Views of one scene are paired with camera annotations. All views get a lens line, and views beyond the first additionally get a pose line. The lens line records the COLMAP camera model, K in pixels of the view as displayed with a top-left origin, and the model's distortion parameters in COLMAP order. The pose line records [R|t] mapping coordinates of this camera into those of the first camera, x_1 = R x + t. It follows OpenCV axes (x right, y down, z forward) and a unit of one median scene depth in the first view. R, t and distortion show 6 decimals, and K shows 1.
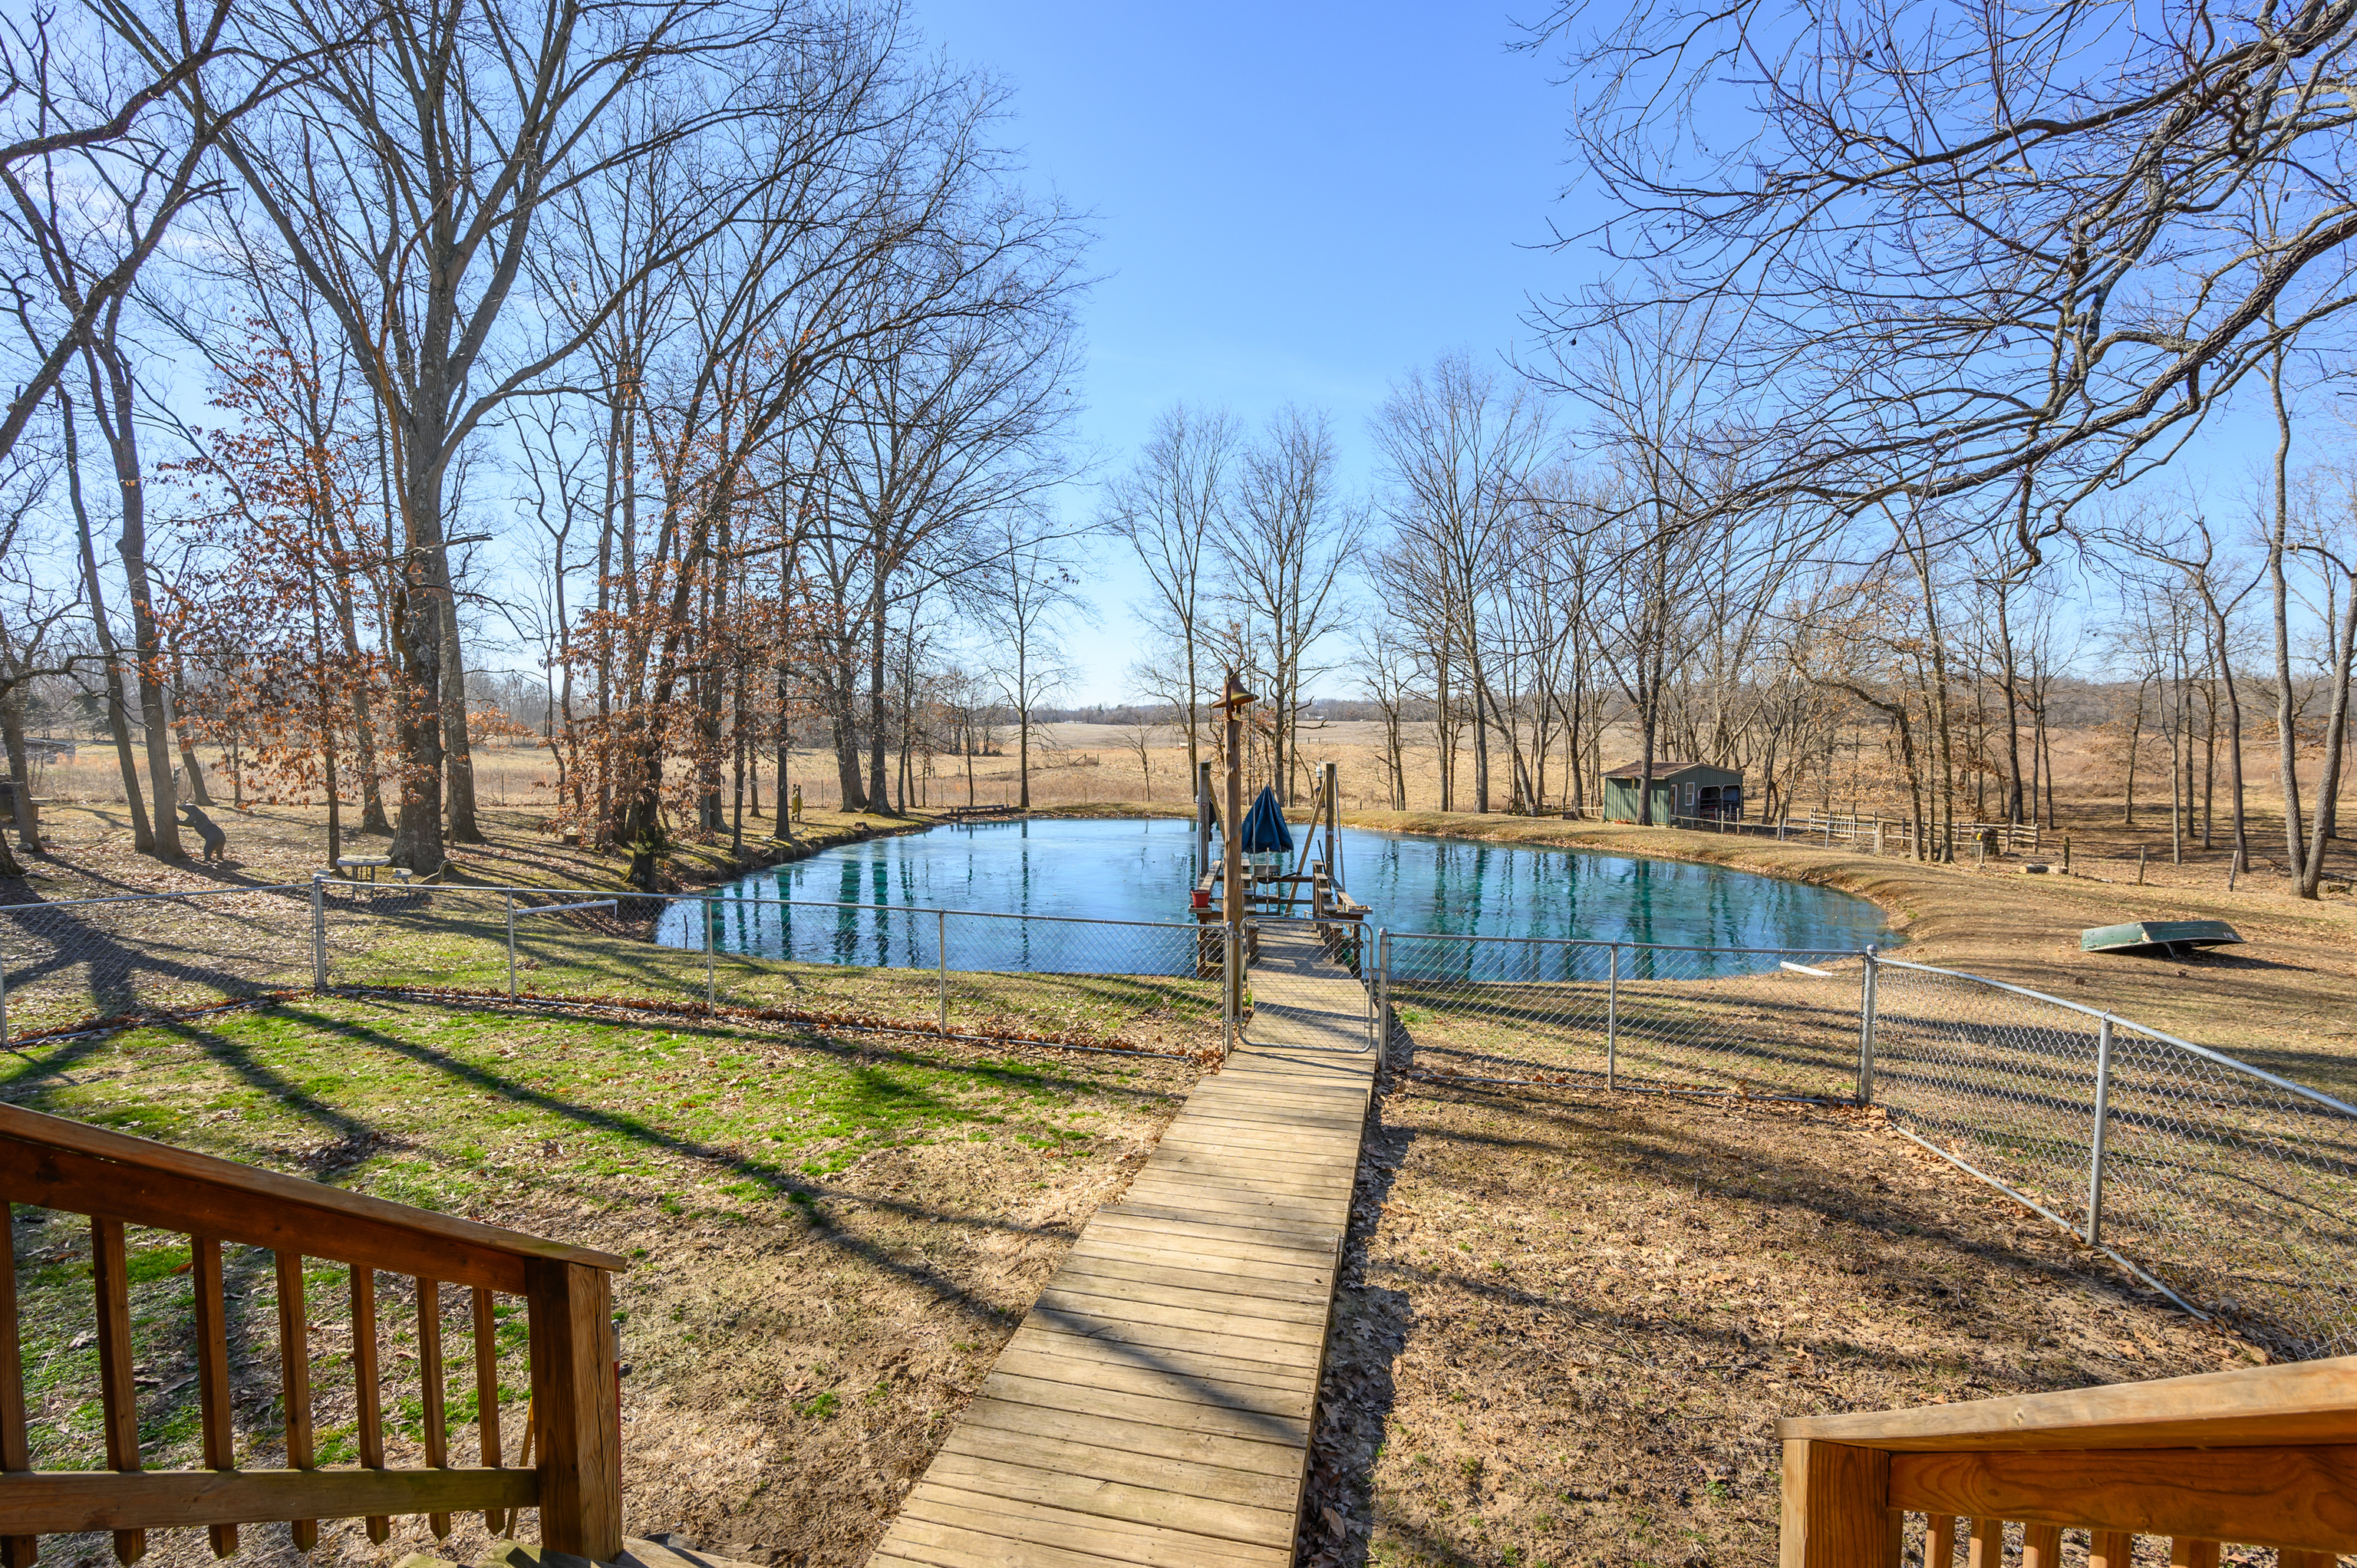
lens RADIAL K [[1024.5, 0, 1178.5], [0, 1024.5, 784.0], [0, 0, 1]] dist [0.002671, 0.001051]
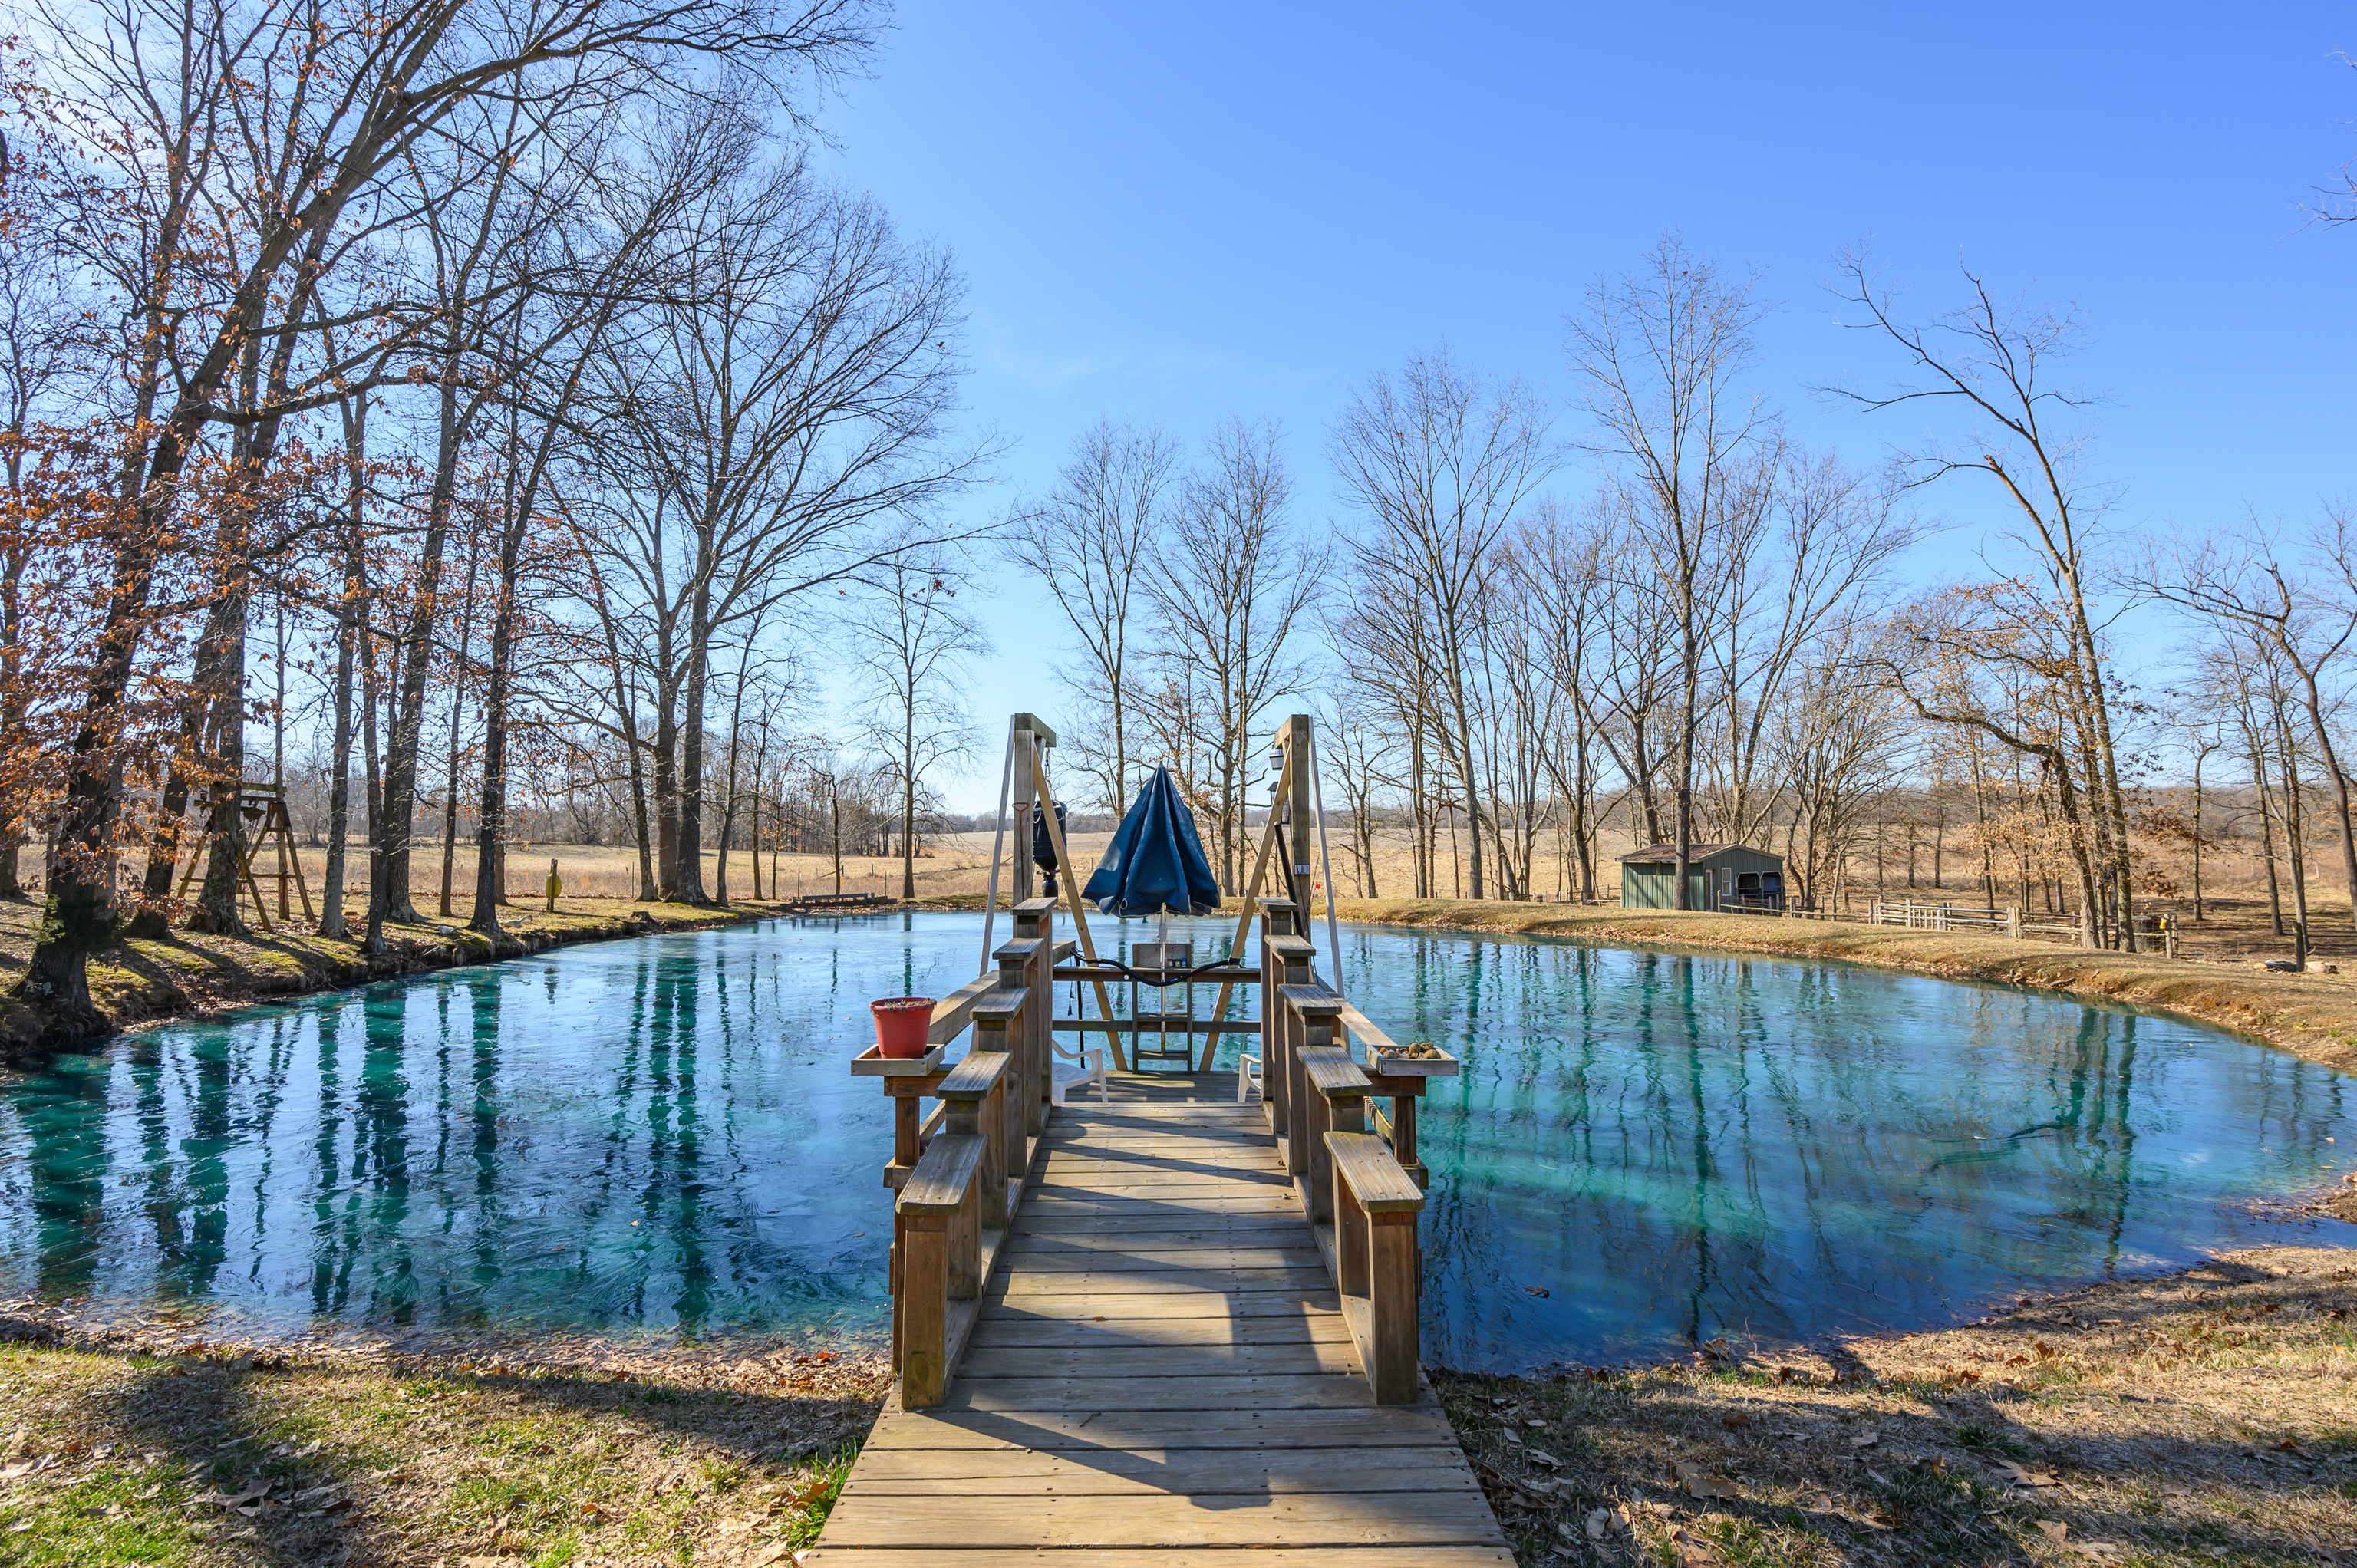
lens RADIAL K [[1024.5, 0, 1178.5], [0, 1024.5, 784.0], [0, 0, 1]] dist [0.002671, 0.001051]
pose [[0.999057, 0.002269, 0.043354, 0.025347], [0.002508, 0.993948, -0.109821, 0.020245], [-0.043341, 0.109826, 0.993005, 0.187892]]
